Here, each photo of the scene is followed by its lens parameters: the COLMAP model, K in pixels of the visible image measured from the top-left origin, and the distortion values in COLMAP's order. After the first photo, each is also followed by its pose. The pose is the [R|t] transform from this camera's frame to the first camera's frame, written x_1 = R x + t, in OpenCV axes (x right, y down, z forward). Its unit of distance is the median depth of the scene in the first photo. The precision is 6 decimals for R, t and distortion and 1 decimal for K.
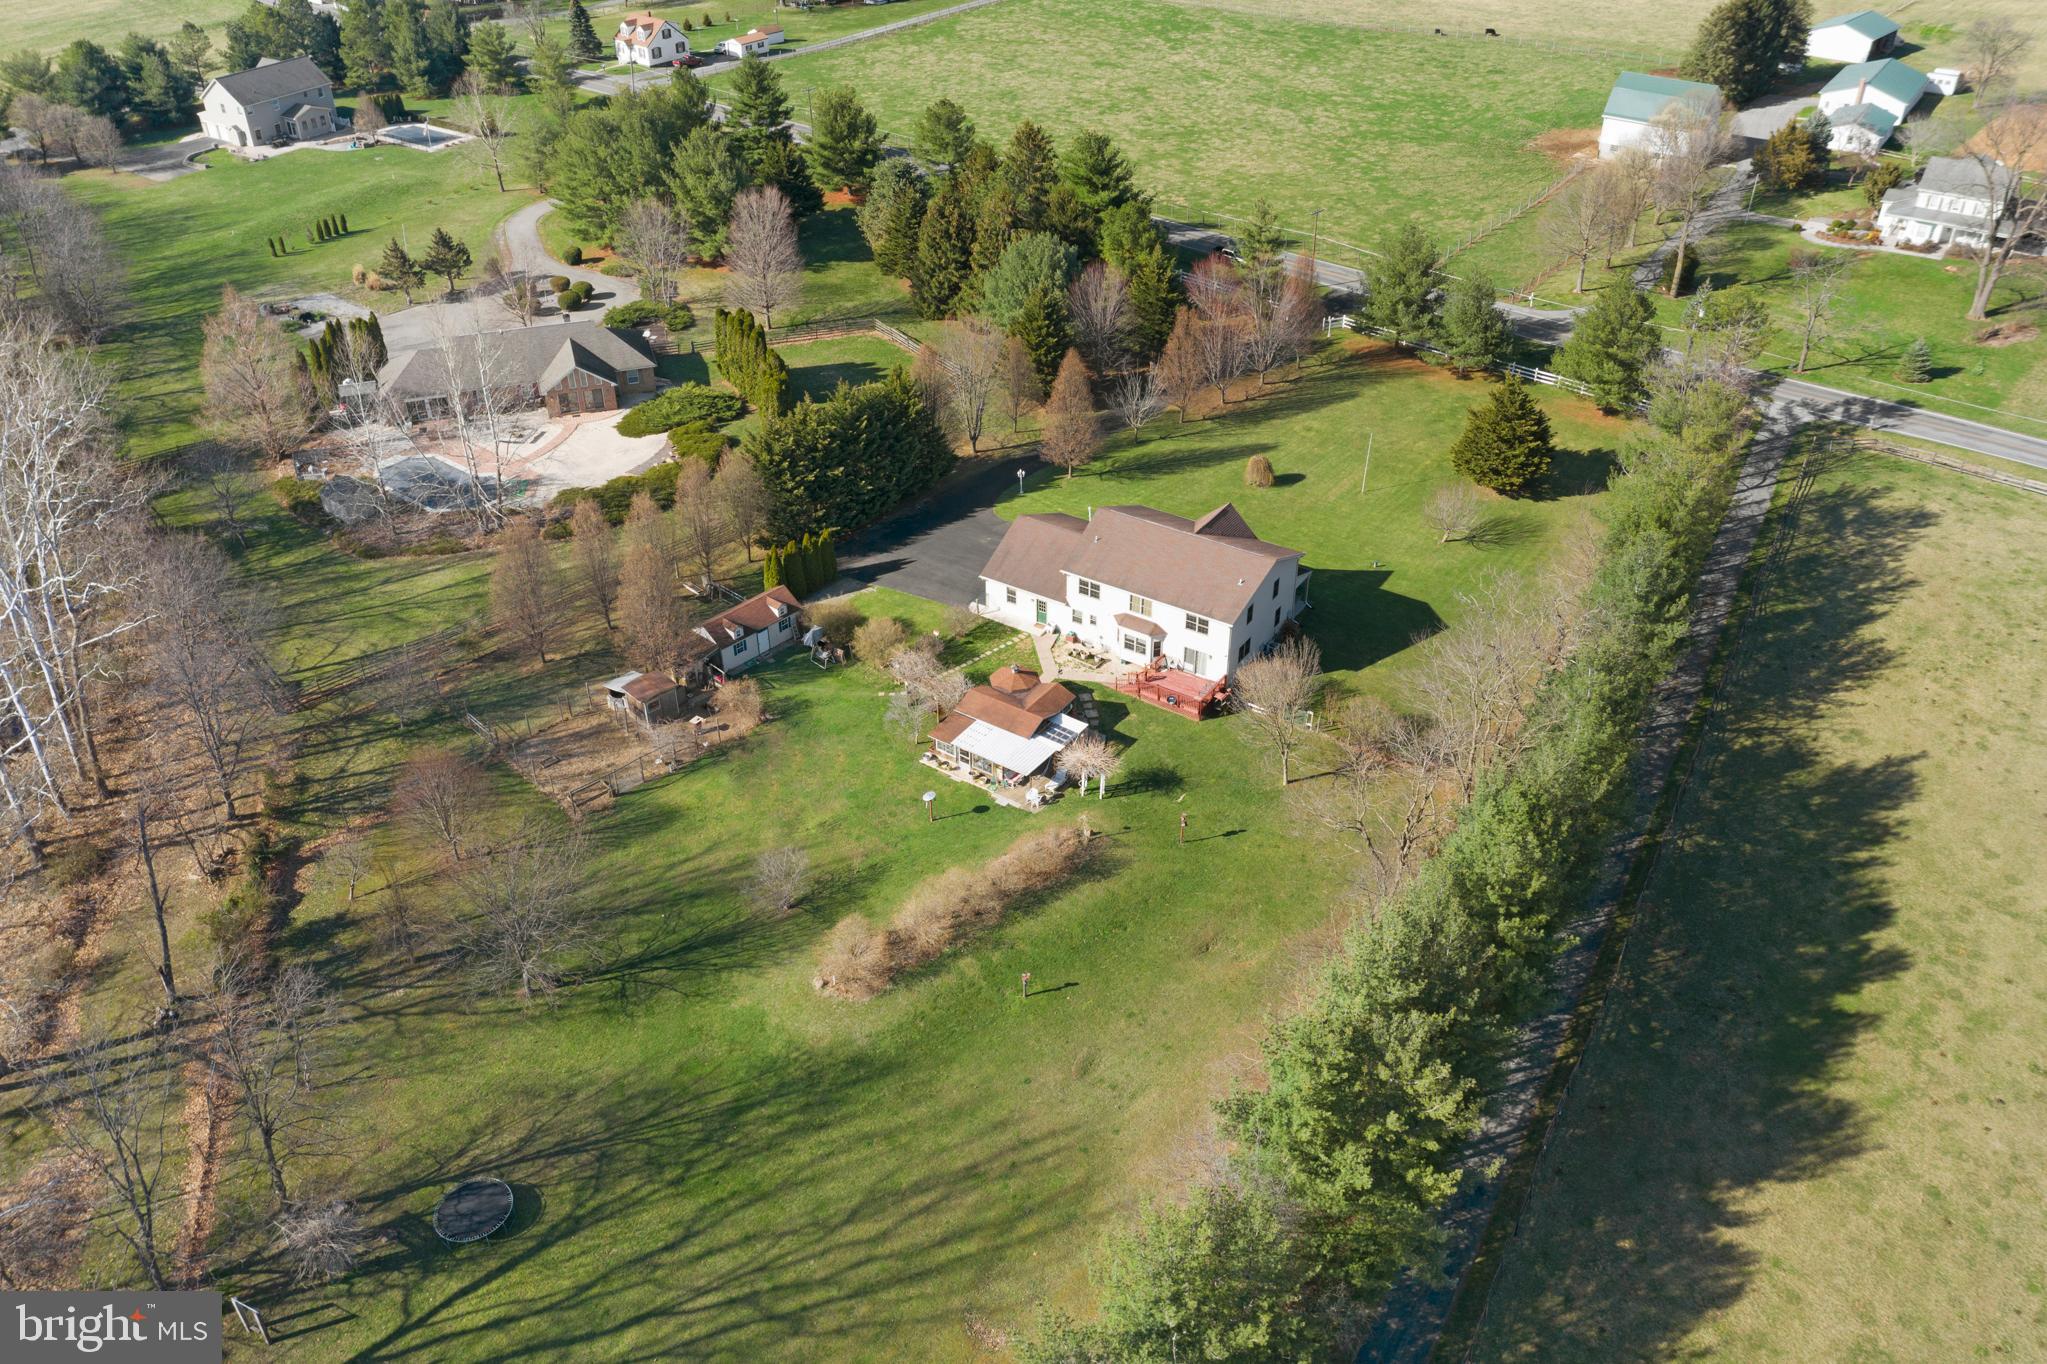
lens RADIAL K [[1589.6, 0, 1023.5], [0, 1589.6, 682.0], [0, 0, 1]] dist [-0.020090, -0.001788]
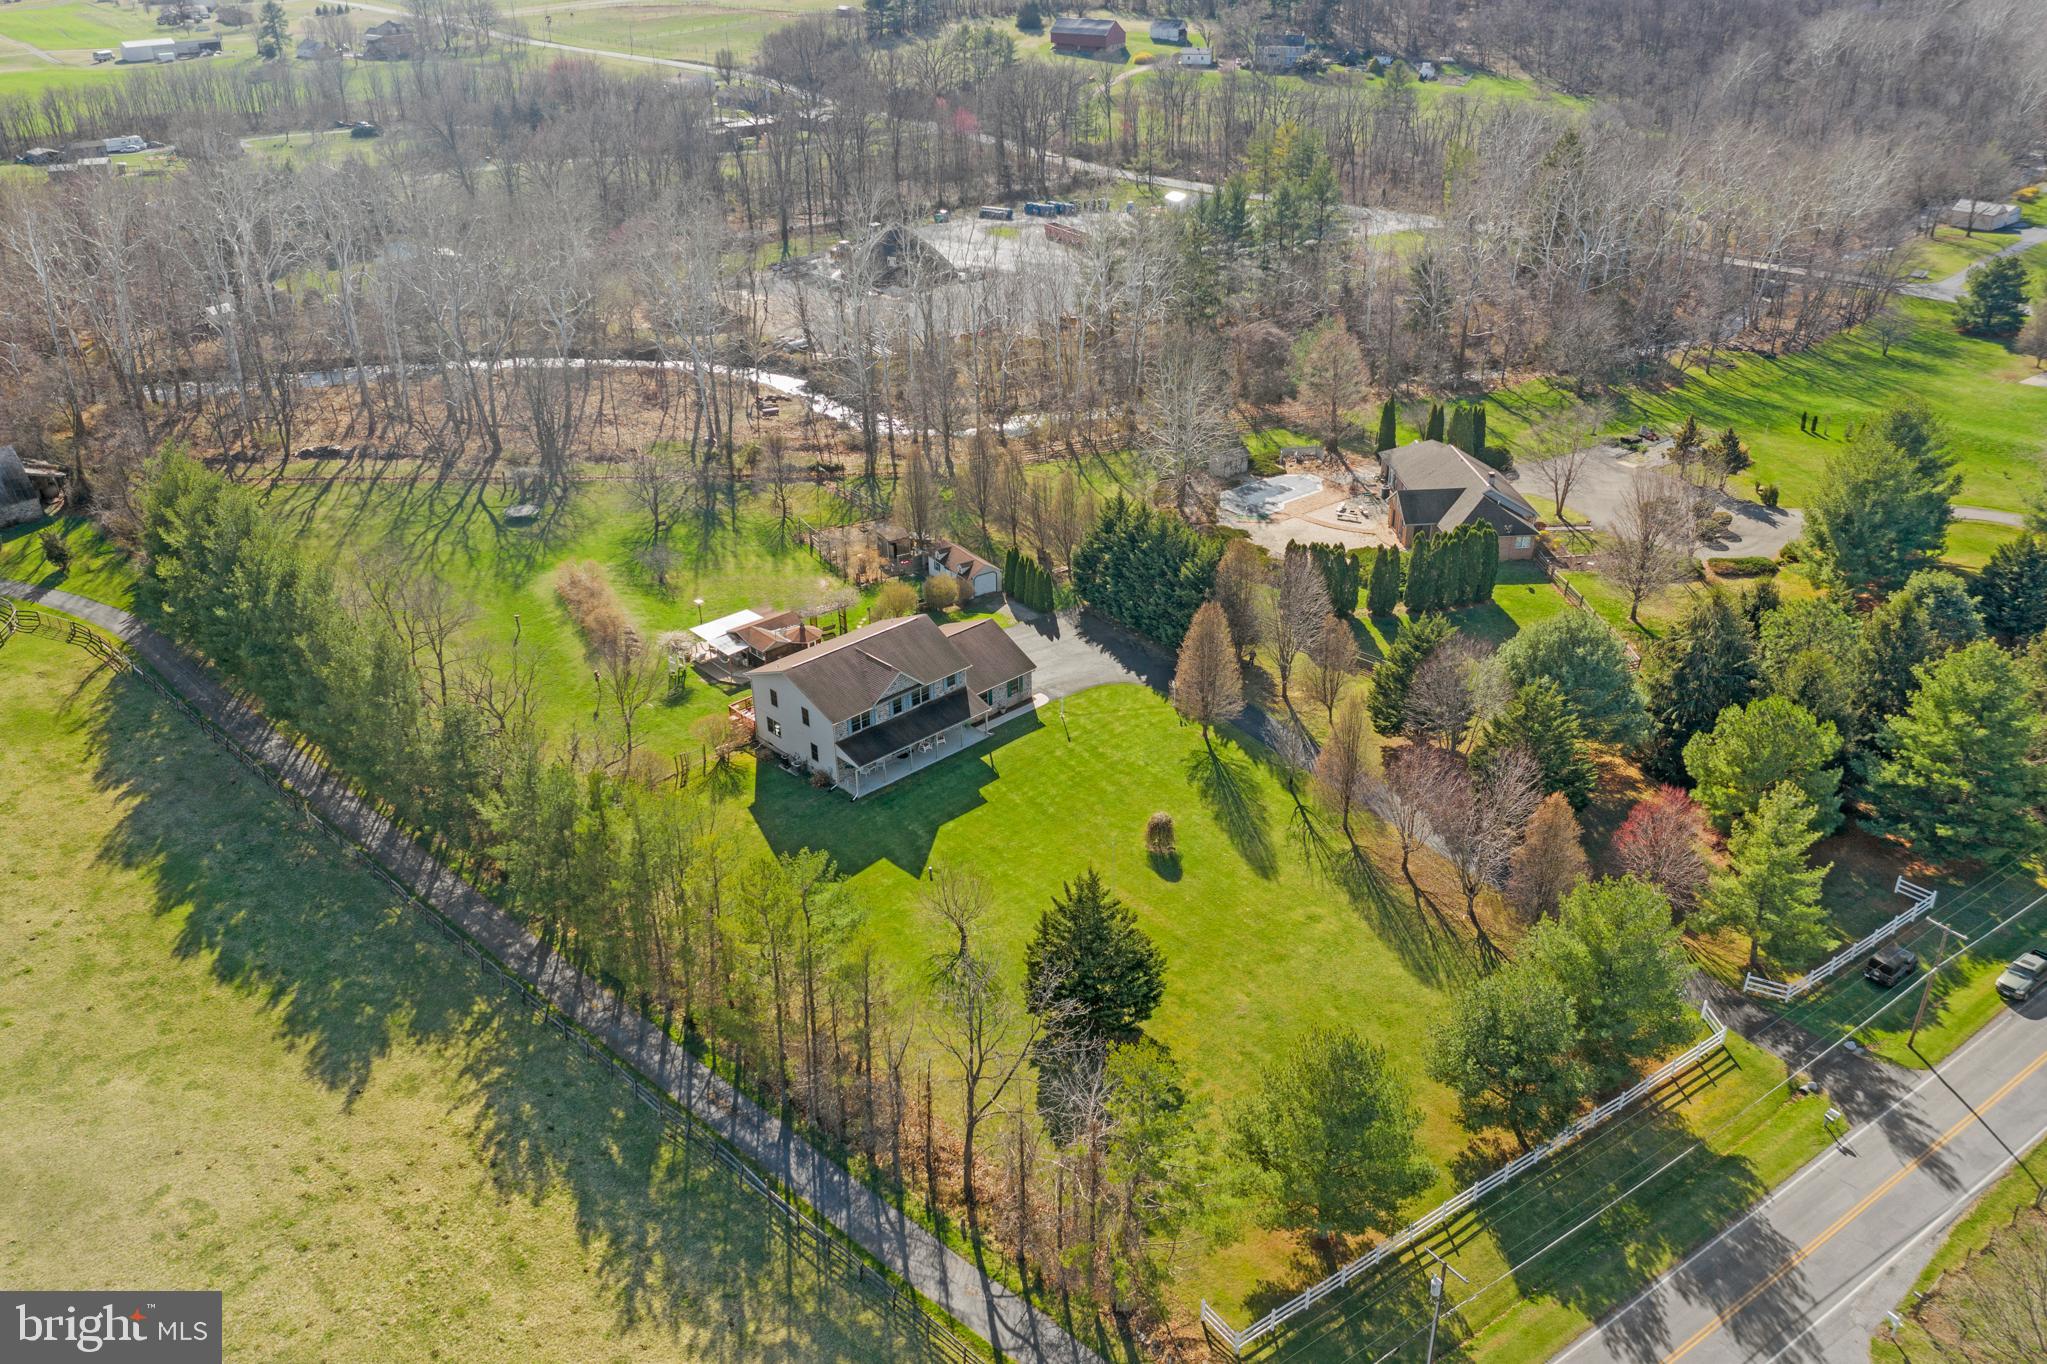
lens RADIAL K [[1624.4, 0, 1023.5], [0, 1624.4, 682.0], [0, 0, 1]] dist [-0.011821, -0.005340]
pose [[-0.239353, 0.459958, -0.855072, 1.030209], [-0.539126, 0.669469, 0.511032, -0.698329], [0.807498, 0.583309, 0.087736, 0.988480]]
